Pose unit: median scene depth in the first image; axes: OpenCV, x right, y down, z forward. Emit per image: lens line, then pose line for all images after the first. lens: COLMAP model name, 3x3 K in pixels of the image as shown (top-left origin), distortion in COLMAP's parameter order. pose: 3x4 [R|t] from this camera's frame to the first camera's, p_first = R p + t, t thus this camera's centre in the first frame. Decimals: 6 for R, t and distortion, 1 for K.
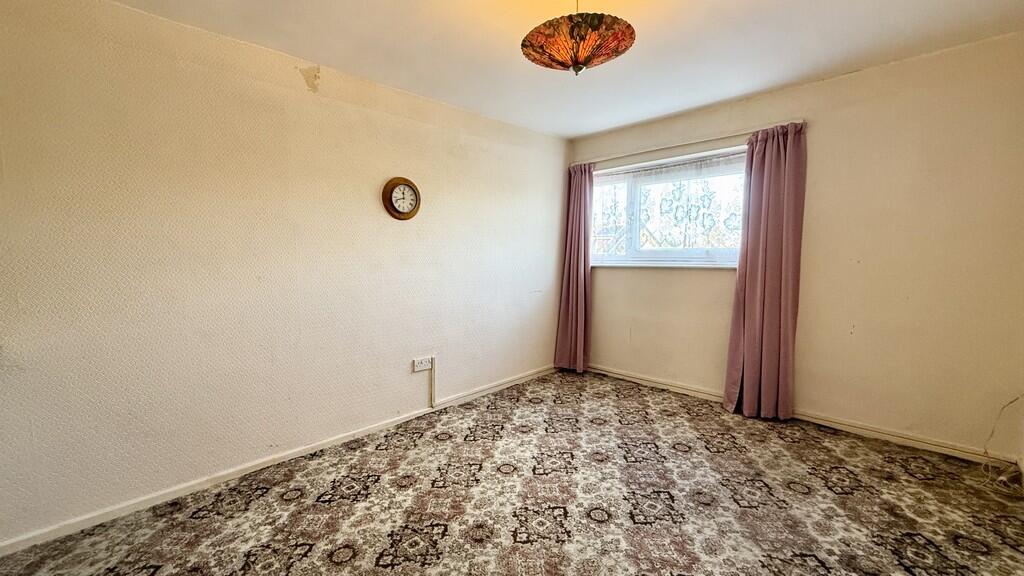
lens RADIAL K [[416.1, 0, 512.7], [0, 416.1, 257.1], [0, 0, 1]] dist [-0.000191, 0.000014]
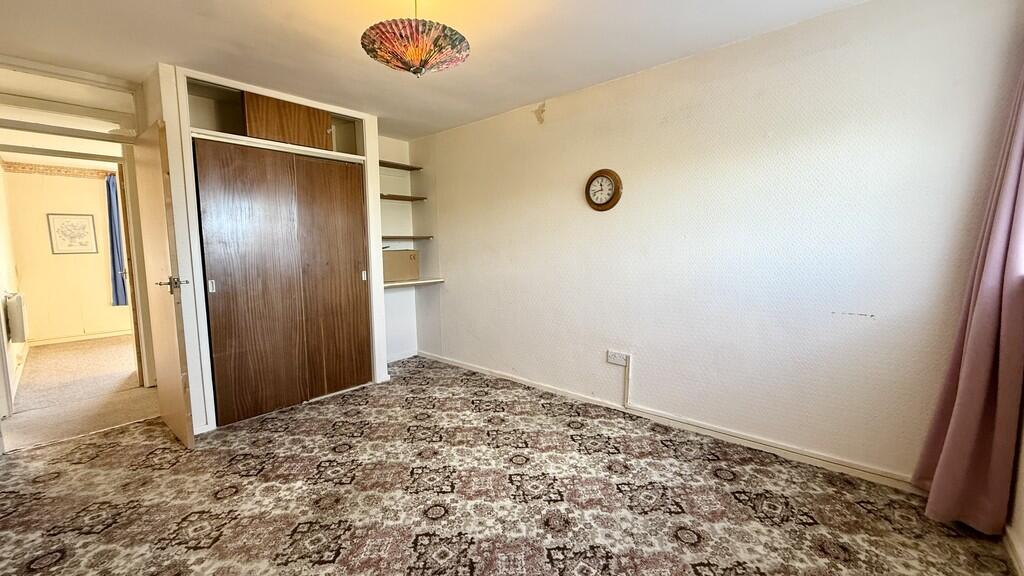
lens RADIAL K [[407.8, 0, 509.9], [0, 407.8, 287.4], [0, 0, 1]] dist [-0.001659, -0.000140]
pose [[0.053277, 0.108166, -0.992704, 0.841266], [-0.000105, 0.994117, 0.108314, -0.016364], [0.998580, -0.005666, 0.052975, 0.840352]]
